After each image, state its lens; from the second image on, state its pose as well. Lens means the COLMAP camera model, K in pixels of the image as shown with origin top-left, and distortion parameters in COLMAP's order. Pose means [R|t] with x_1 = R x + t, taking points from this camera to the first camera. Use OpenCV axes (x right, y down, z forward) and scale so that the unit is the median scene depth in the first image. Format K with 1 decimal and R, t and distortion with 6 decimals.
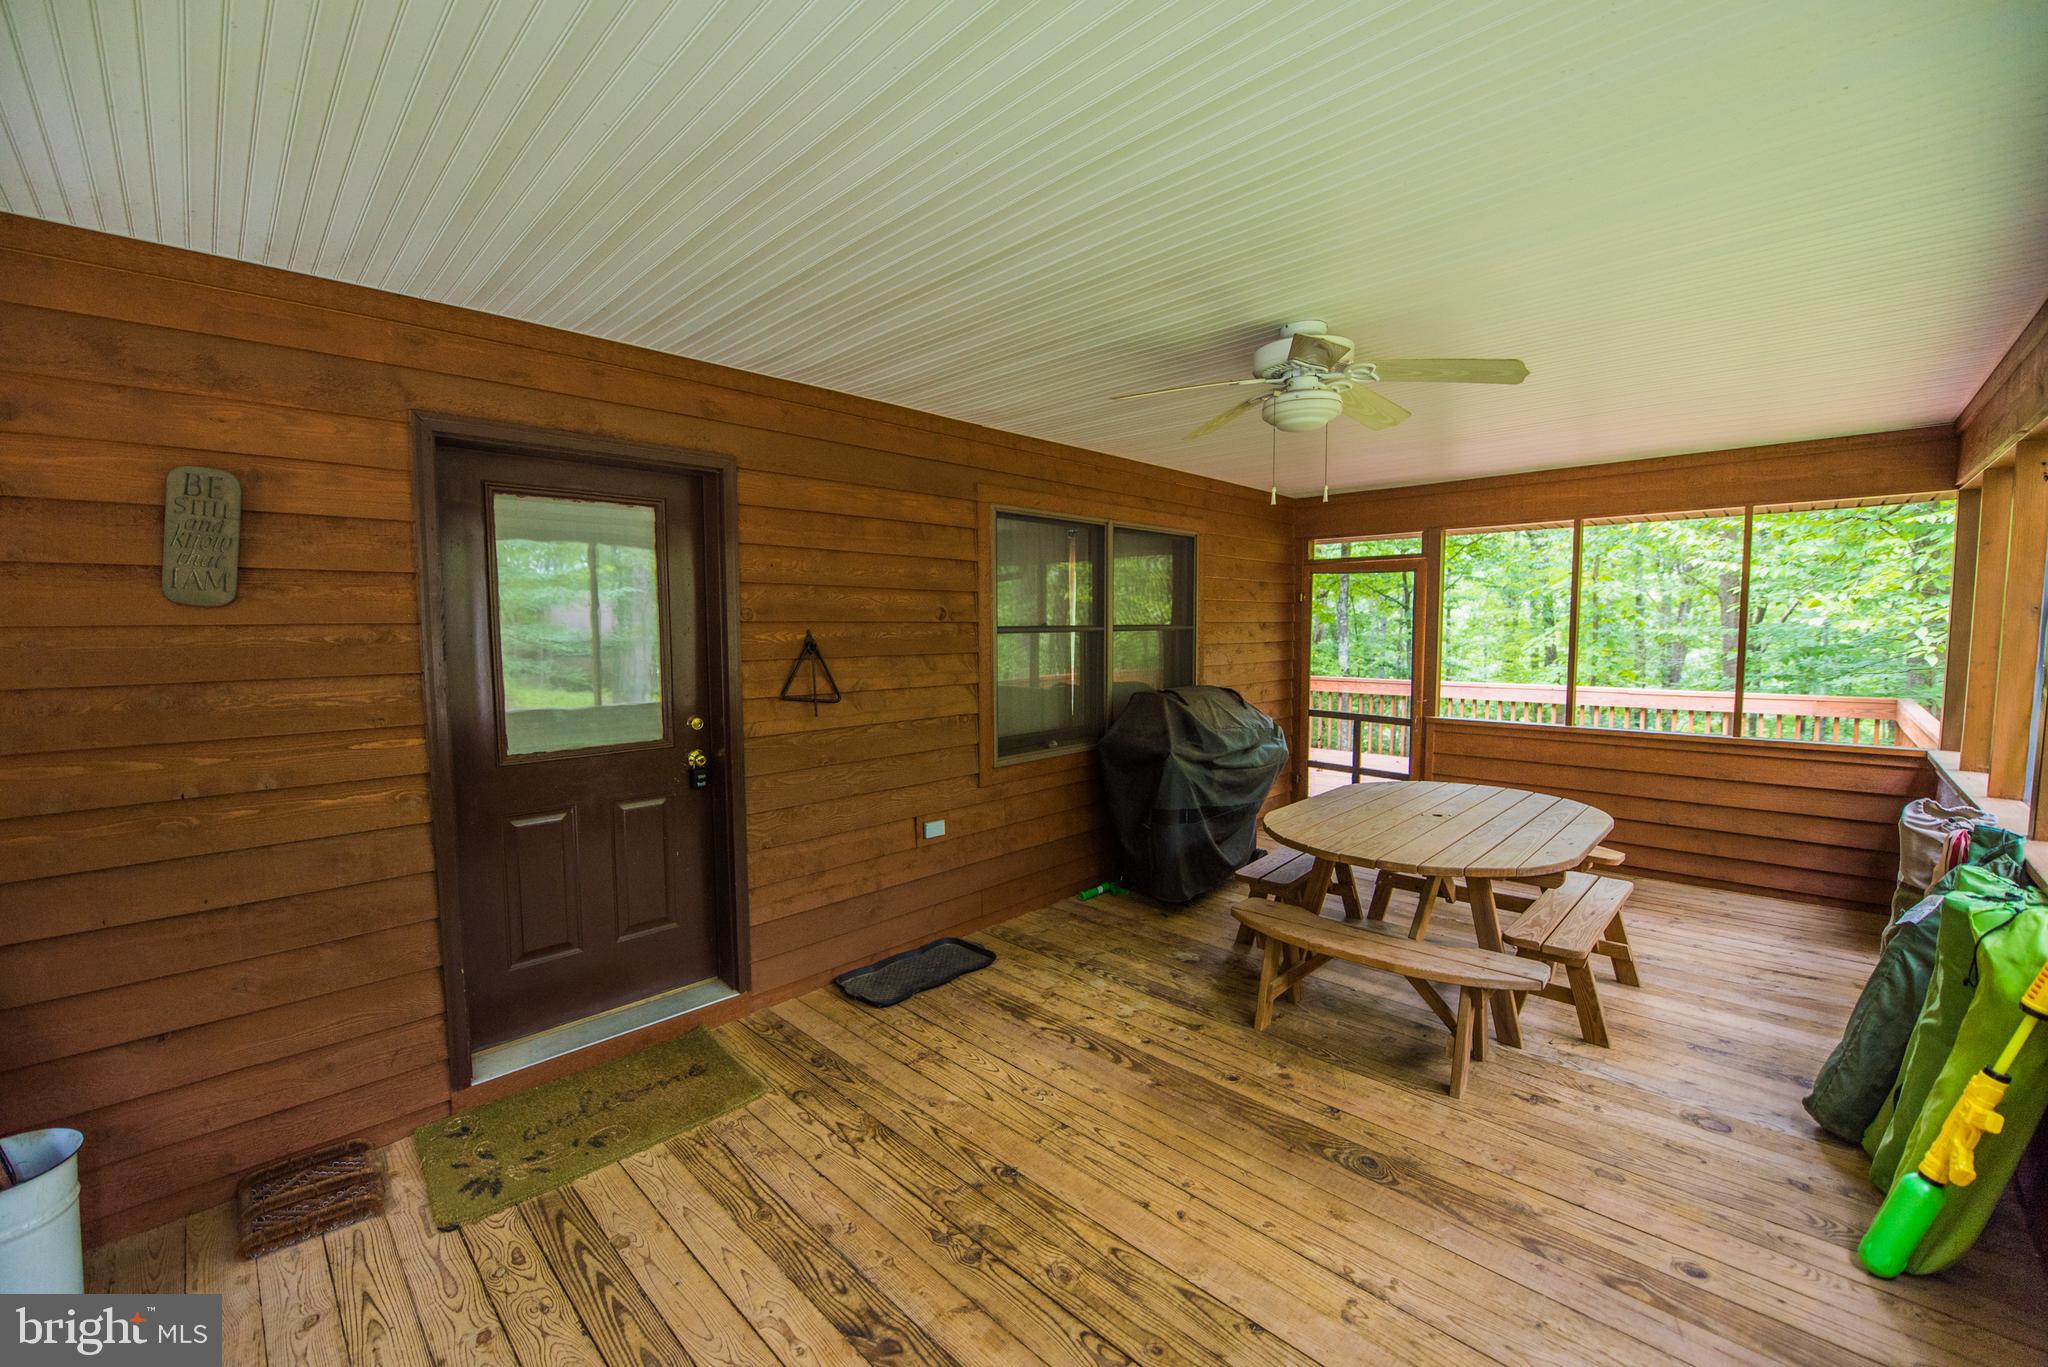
lens RADIAL K [[820.3, 0, 1021.3], [0, 820.3, 685.7], [0, 0, 1]] dist [-0.015529, -0.002195]
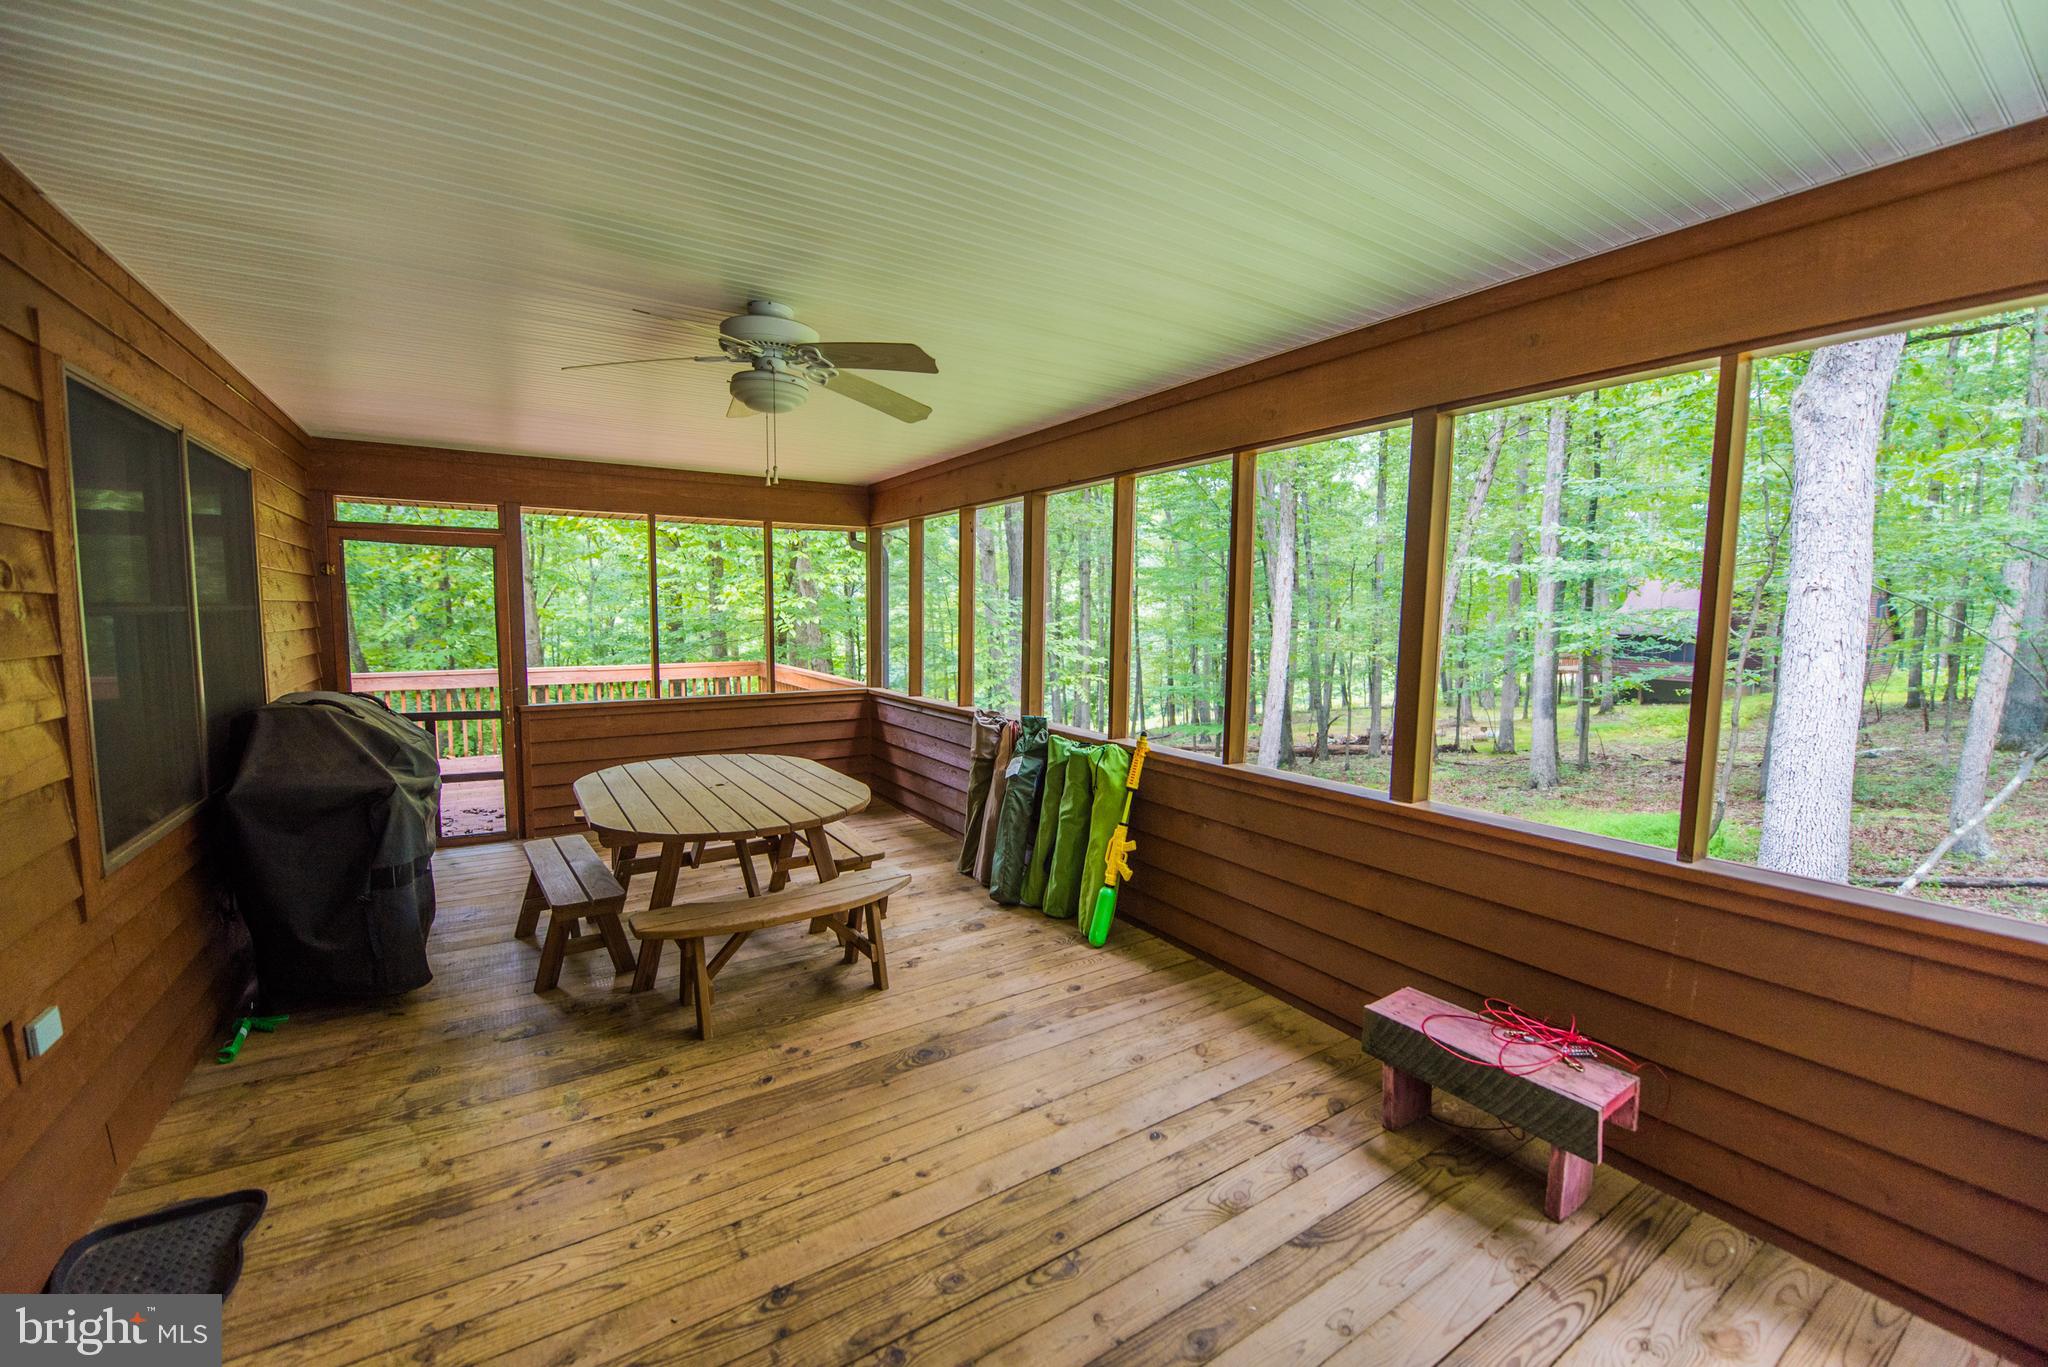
lens RADIAL K [[820.3, 0, 1020.4], [0, 820.3, 684.0], [0, 0, 1]] dist [-0.015529, -0.002195]
pose [[0.223131, -0.080878, 0.971427, -0.489606], [0.064422, 0.995597, 0.068093, -0.023550], [-0.972657, 0.047388, 0.227359, 0.406851]]
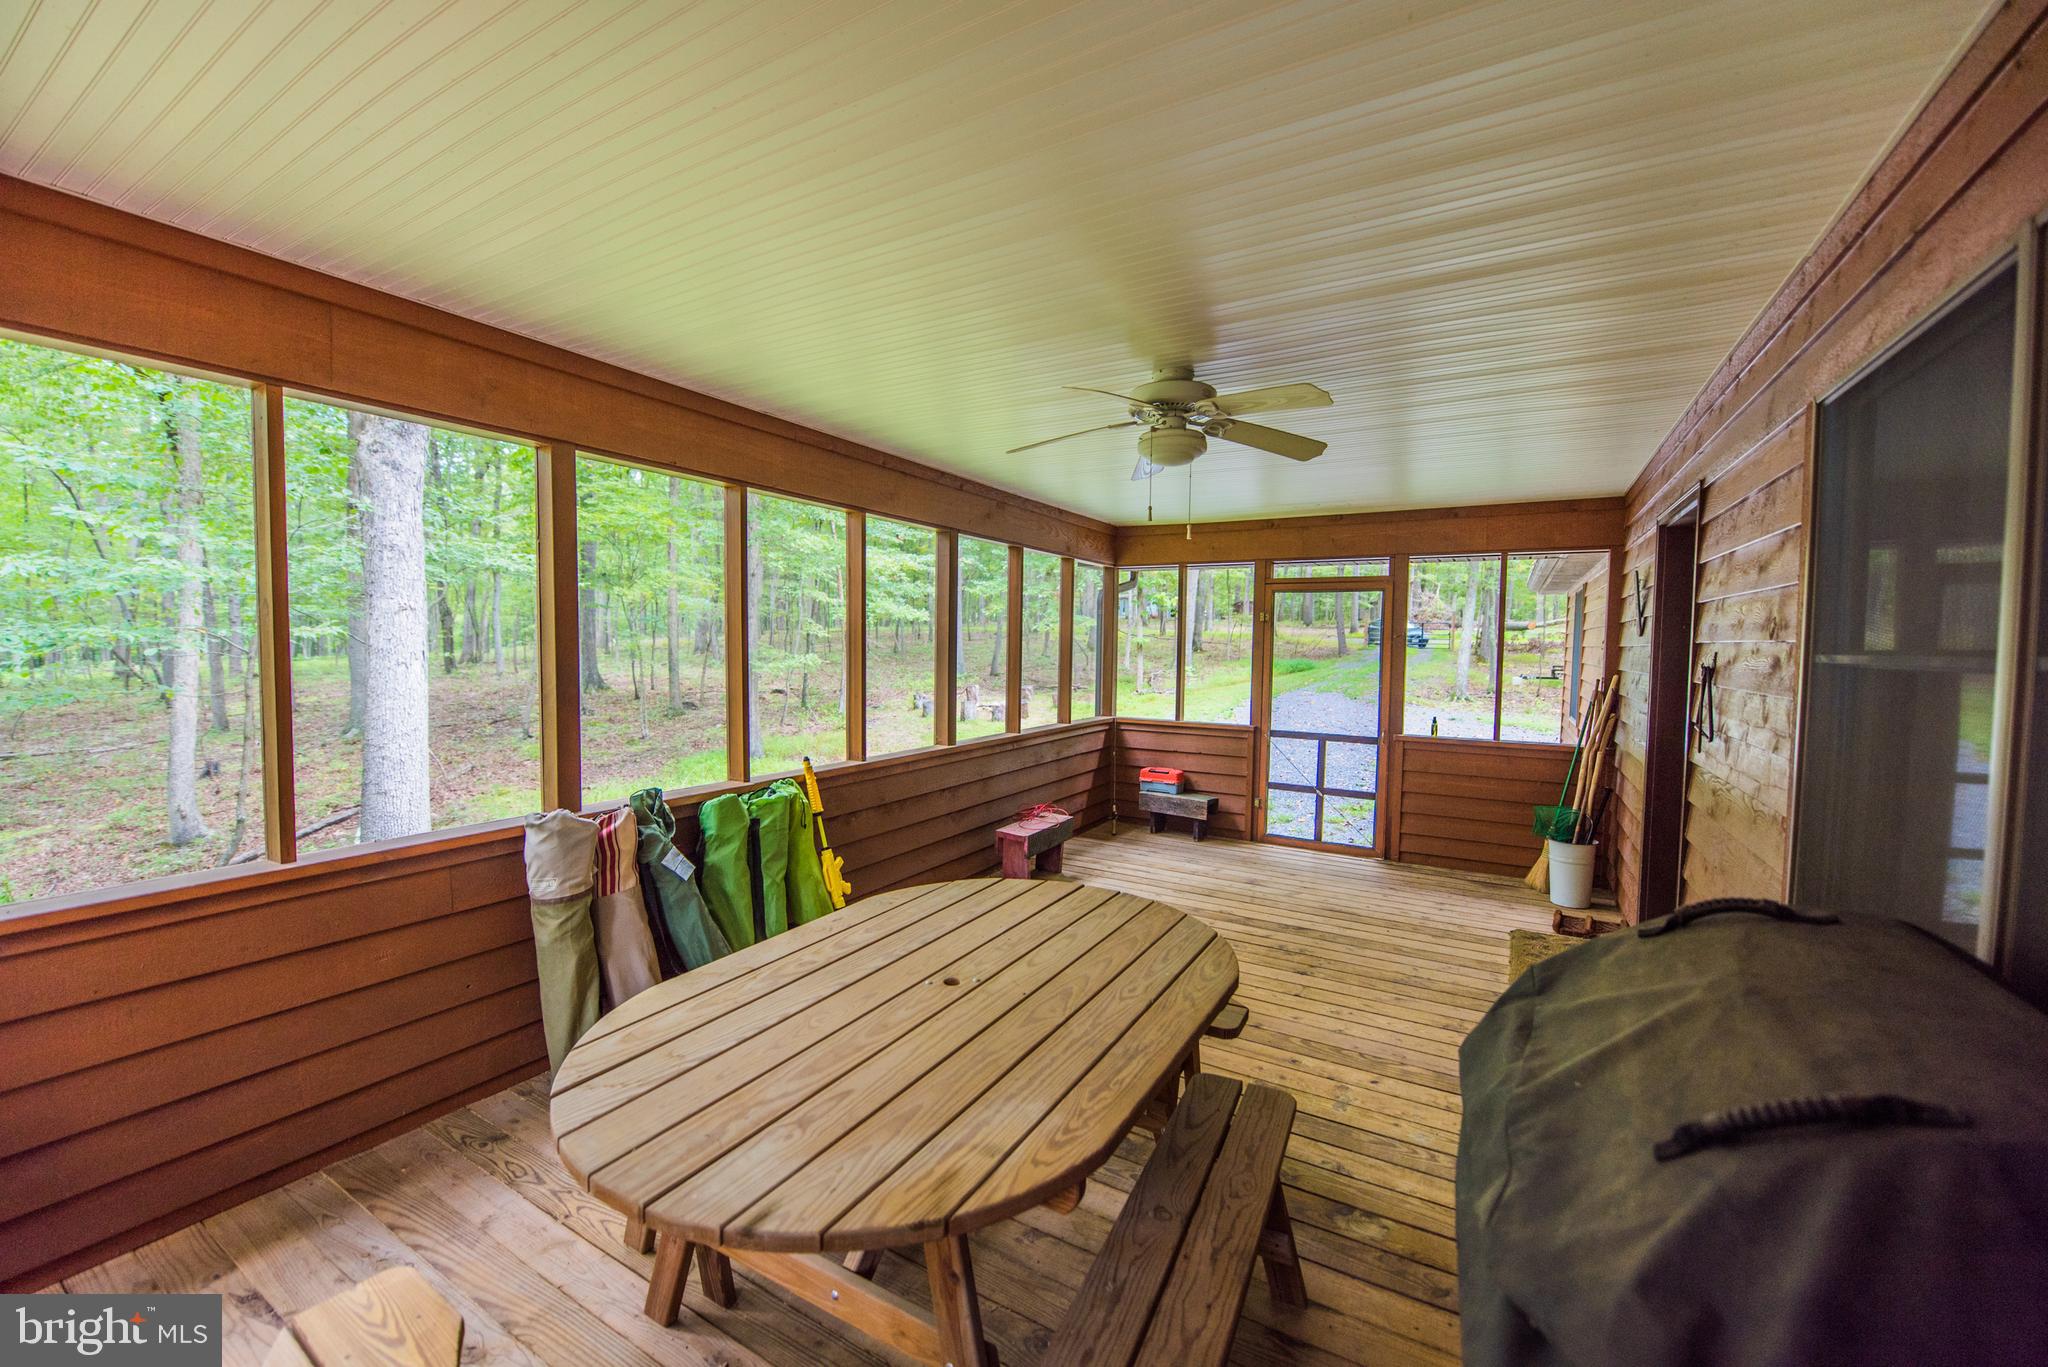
lens RADIAL K [[820.3, 0, 1016.1], [0, 820.3, 678.3], [0, 0, 1]] dist [-0.015529, -0.002195]
pose [[-0.970735, 0.003499, -0.240127, 0.674531], [-0.026530, 0.992212, 0.121706, -0.129143], [0.238682, 0.124515, -0.963082, 1.706838]]
